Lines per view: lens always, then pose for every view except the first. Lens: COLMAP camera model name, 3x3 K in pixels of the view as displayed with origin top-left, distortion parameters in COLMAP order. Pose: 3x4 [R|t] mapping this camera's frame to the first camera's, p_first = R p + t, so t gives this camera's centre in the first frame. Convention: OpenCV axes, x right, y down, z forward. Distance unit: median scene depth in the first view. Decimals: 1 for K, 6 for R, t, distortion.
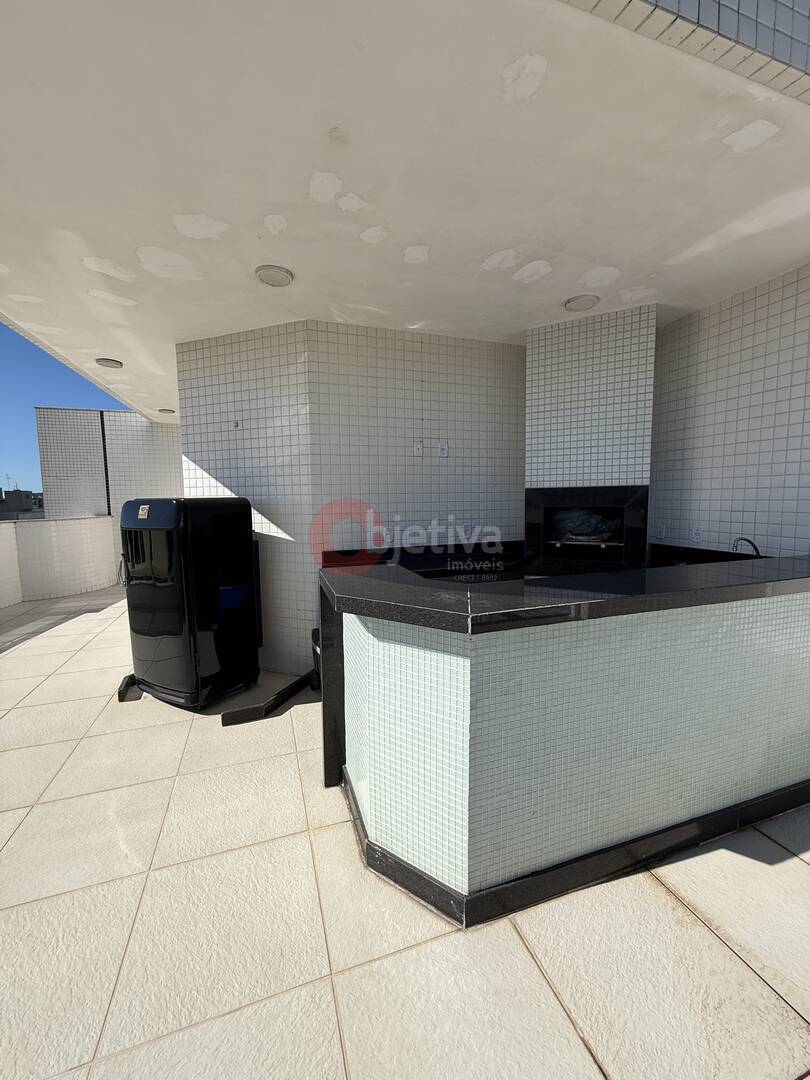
lens RADIAL K [[442.1, 0, 409.1], [0, 442.1, 539.5], [0, 0, 1]] dist [0.002054, 0.000221]
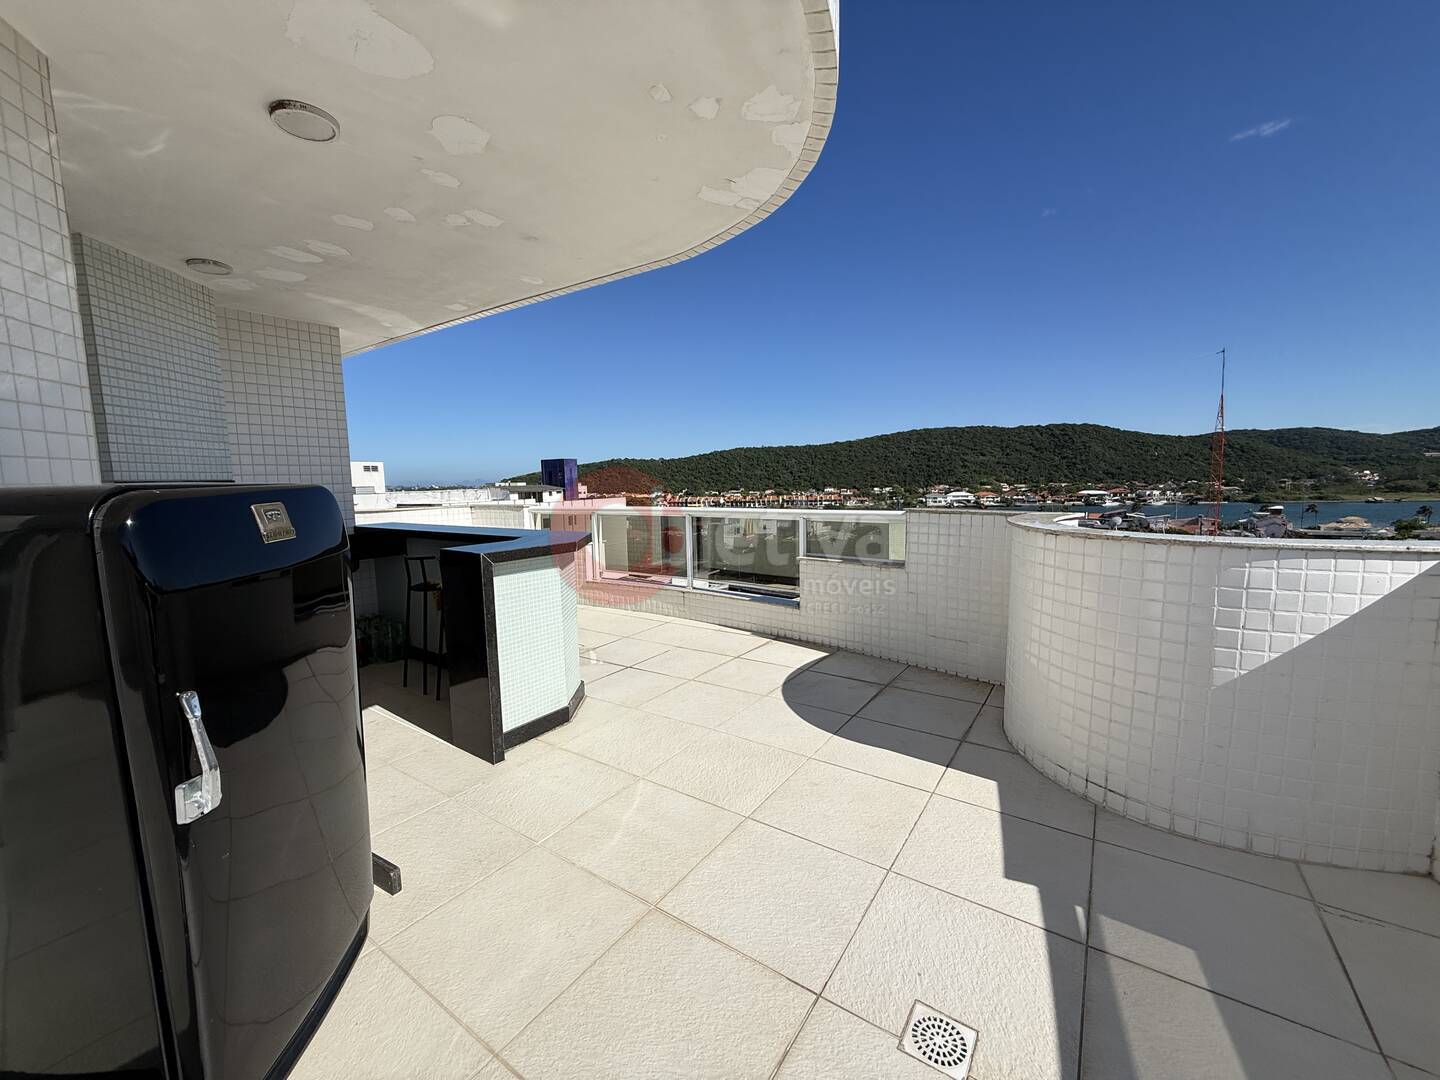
lens RADIAL K [[575.7, 0, 713.6], [0, 575.7, 537.5], [0, 0, 1]] dist [-0.000357, 0.000148]
pose [[-0.584190, -0.053160, 0.809874, -1.688227], [0.099853, 0.985564, 0.136719, -0.104091], [-0.805451, 0.160738, -0.570448, 1.404888]]
